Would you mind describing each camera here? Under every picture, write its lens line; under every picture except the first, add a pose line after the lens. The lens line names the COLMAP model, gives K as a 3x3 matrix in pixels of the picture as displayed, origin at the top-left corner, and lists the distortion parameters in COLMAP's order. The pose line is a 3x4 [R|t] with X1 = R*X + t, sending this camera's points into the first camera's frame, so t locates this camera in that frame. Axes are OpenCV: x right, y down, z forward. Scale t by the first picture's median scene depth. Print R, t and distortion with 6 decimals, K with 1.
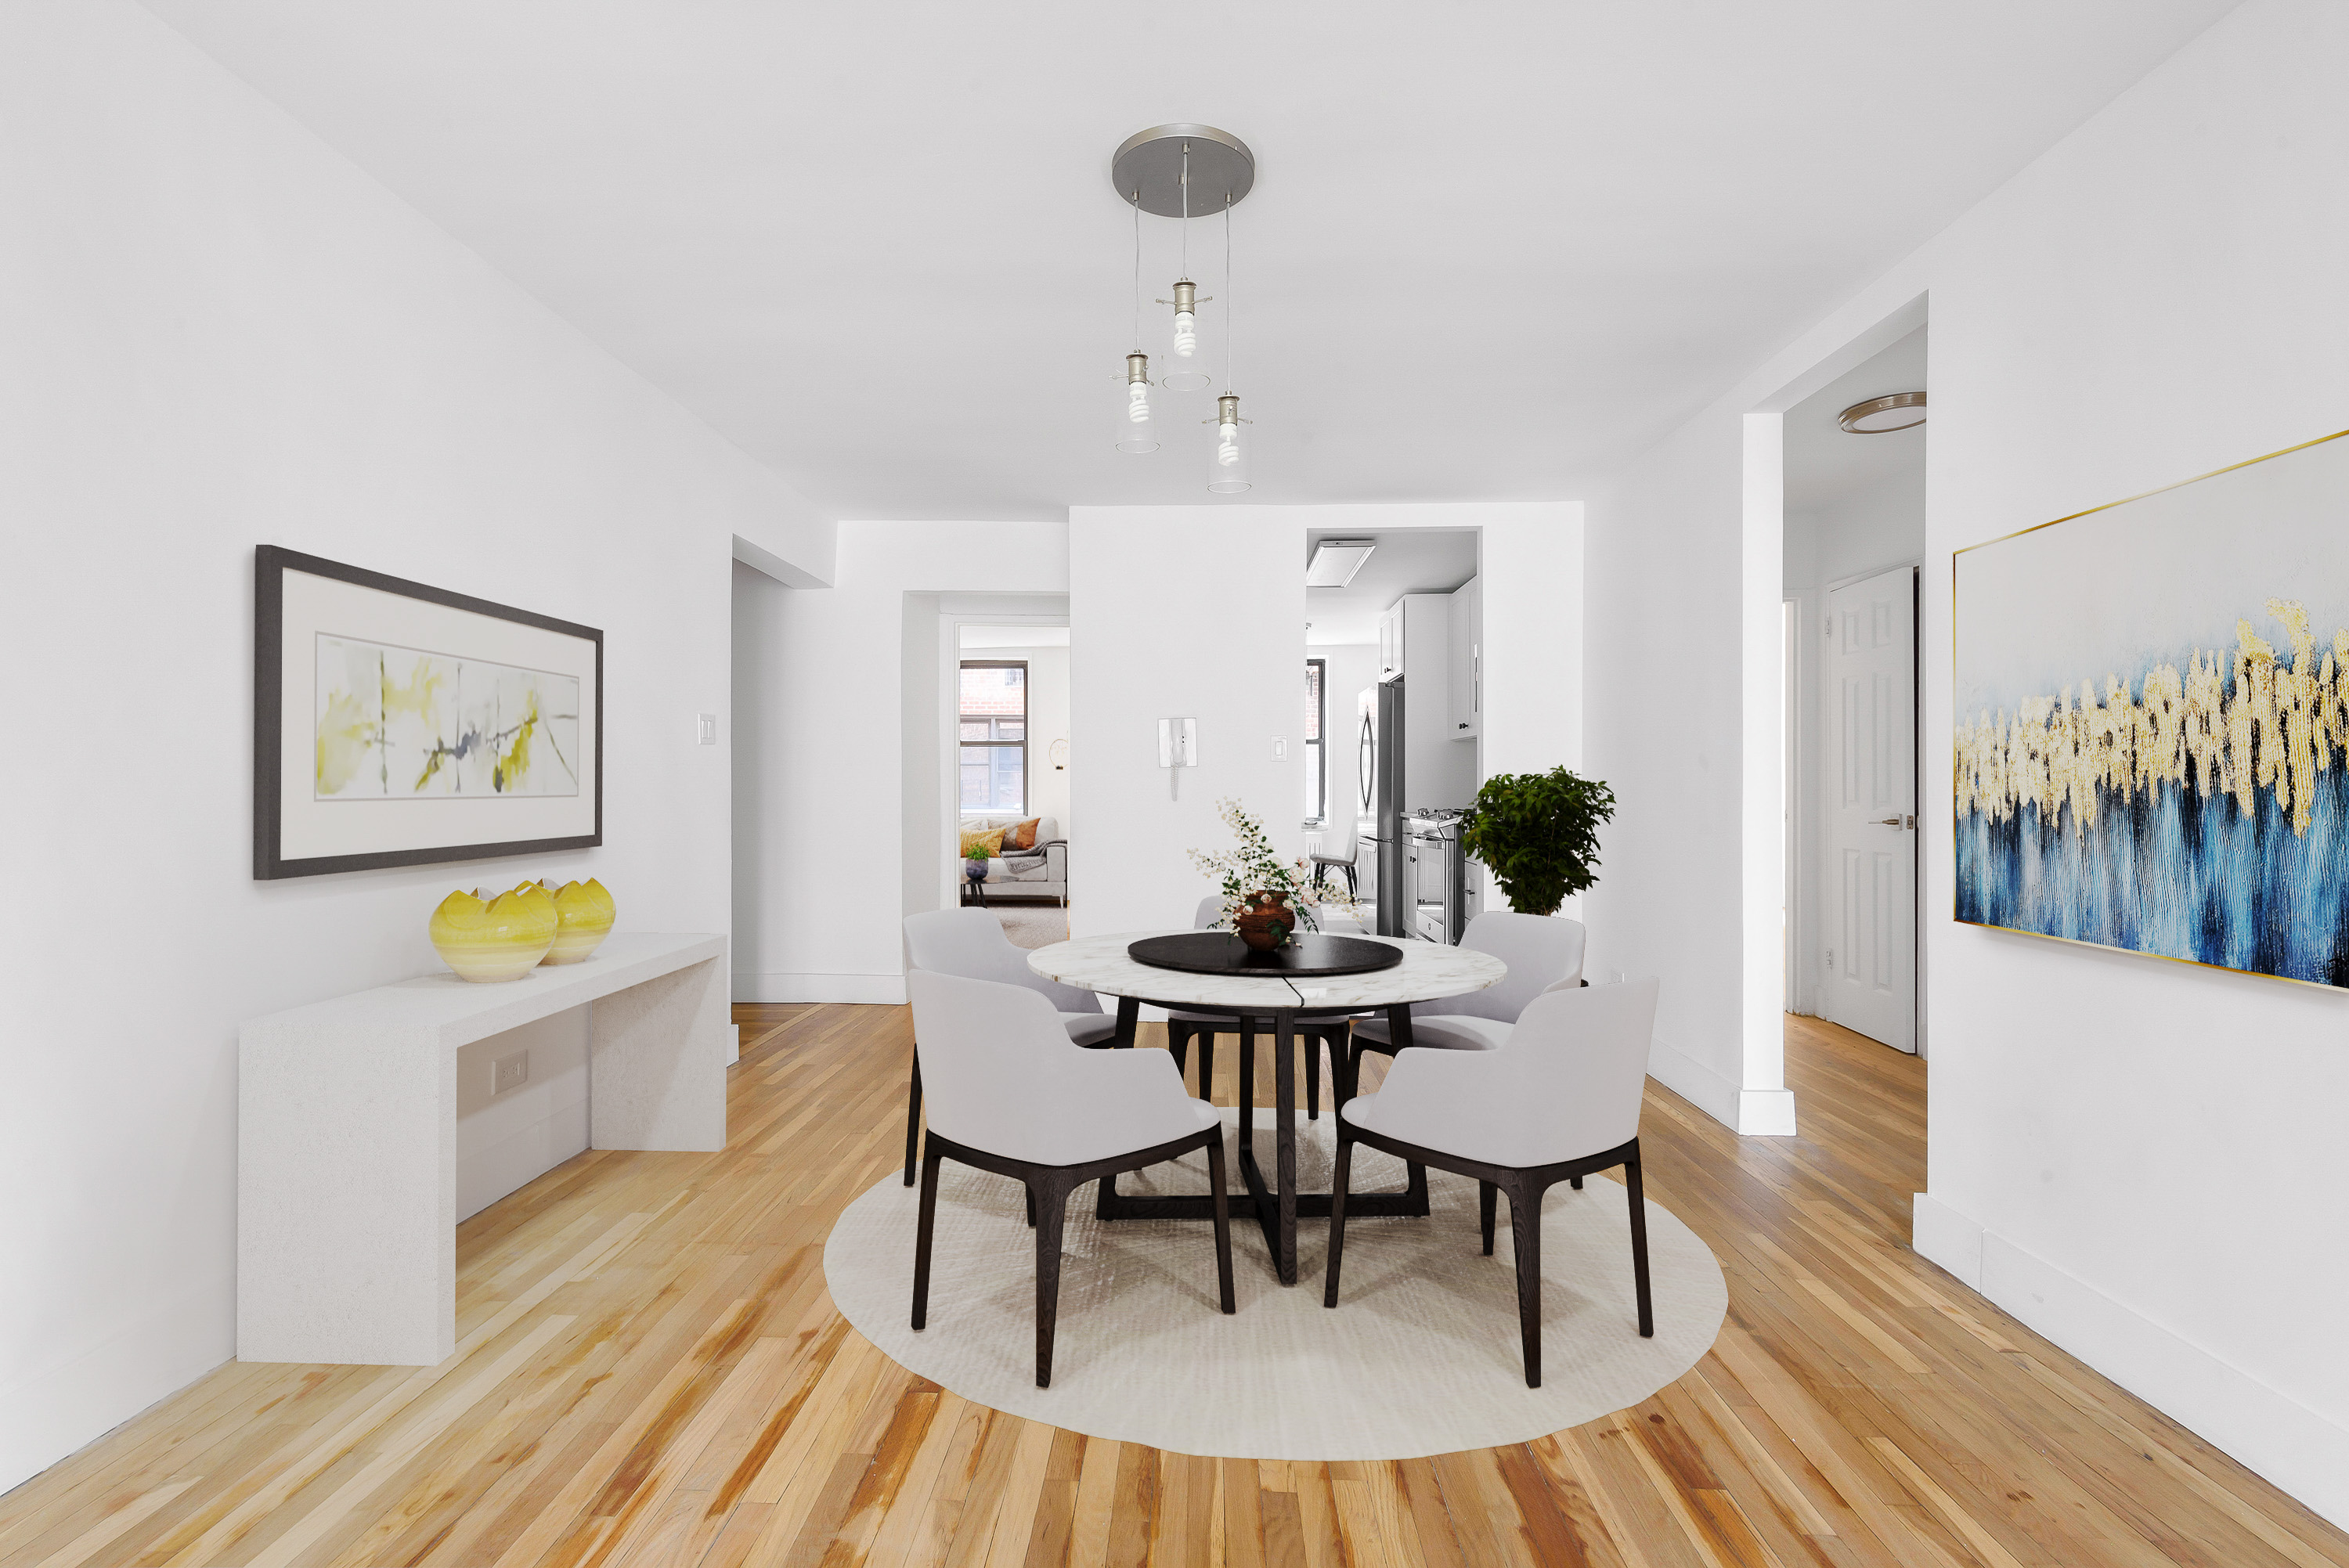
lens RADIAL K [[1070.9, 0, 1169.5], [0, 1070.9, 784.2], [0, 0, 1]] dist [0.003248, 0.000239]
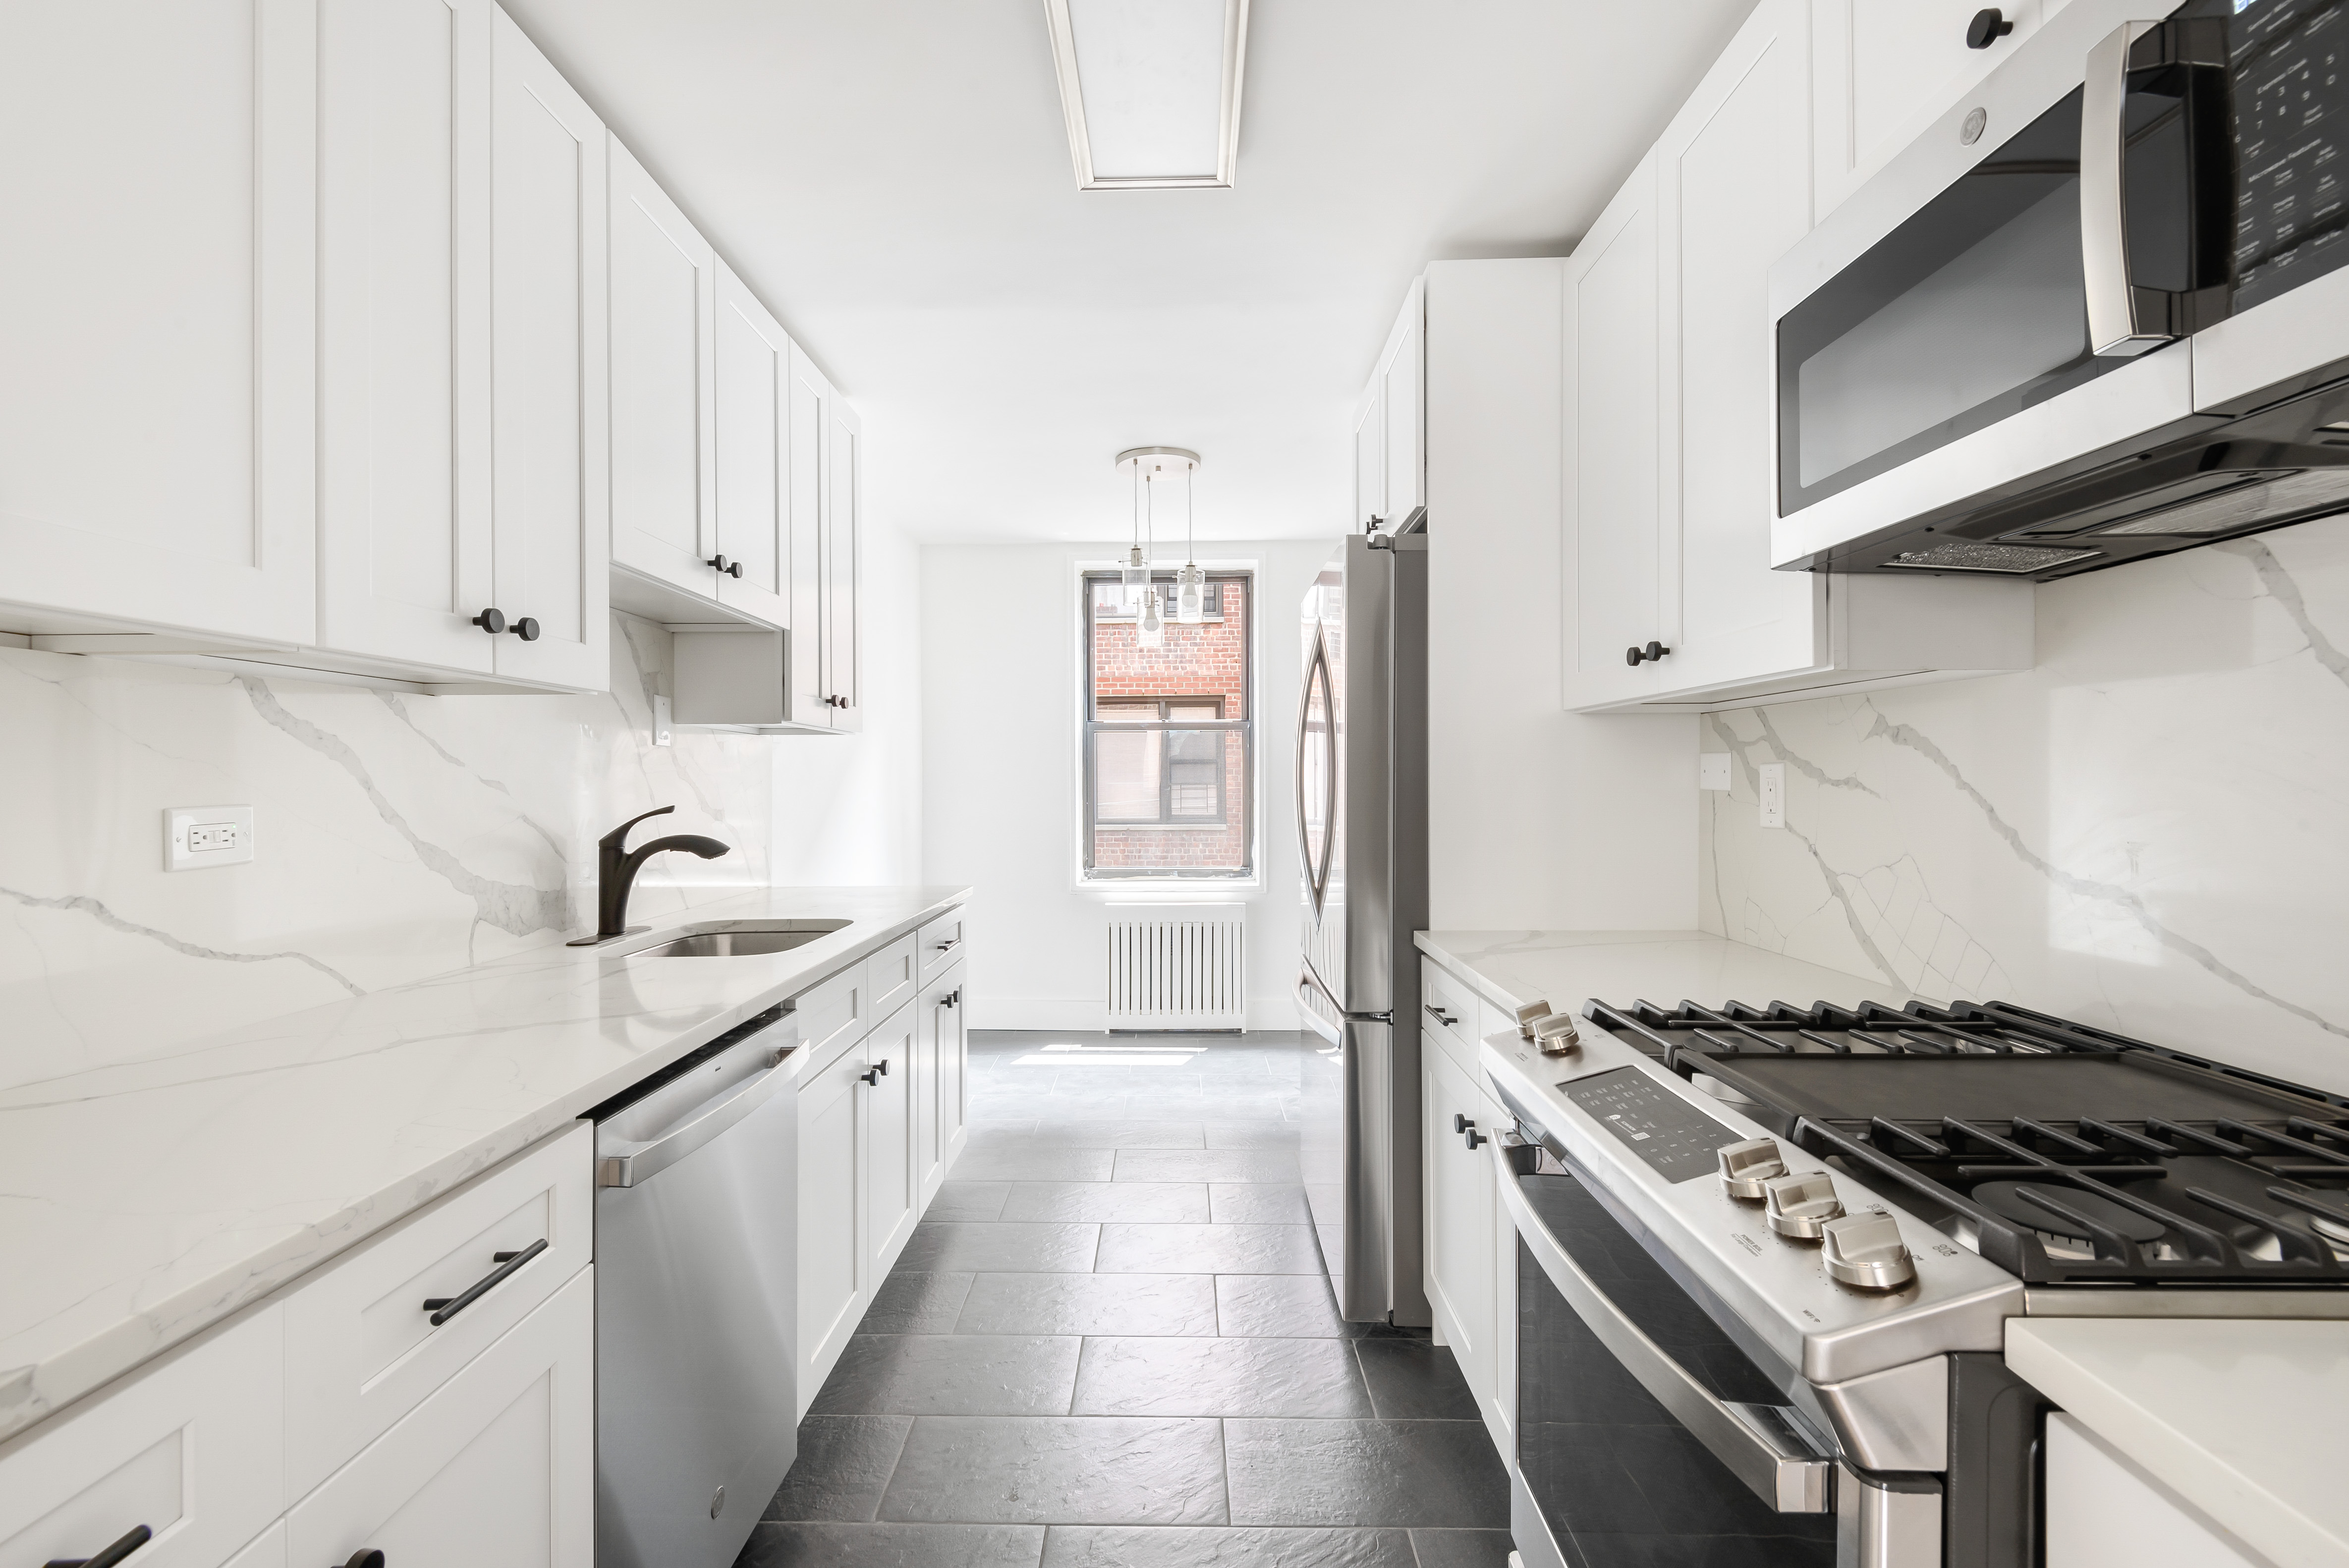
lens RADIAL K [[1071.0, 0, 1174.9], [0, 1071.0, 787.9], [0, 0, 1]] dist [0.003248, 0.000239]
pose [[0.999590, -0.000755, 0.028628, 0.128760], [0.000580, 0.999981, 0.006117, -0.020940], [-0.028632, -0.006097, 0.999571, 0.655749]]
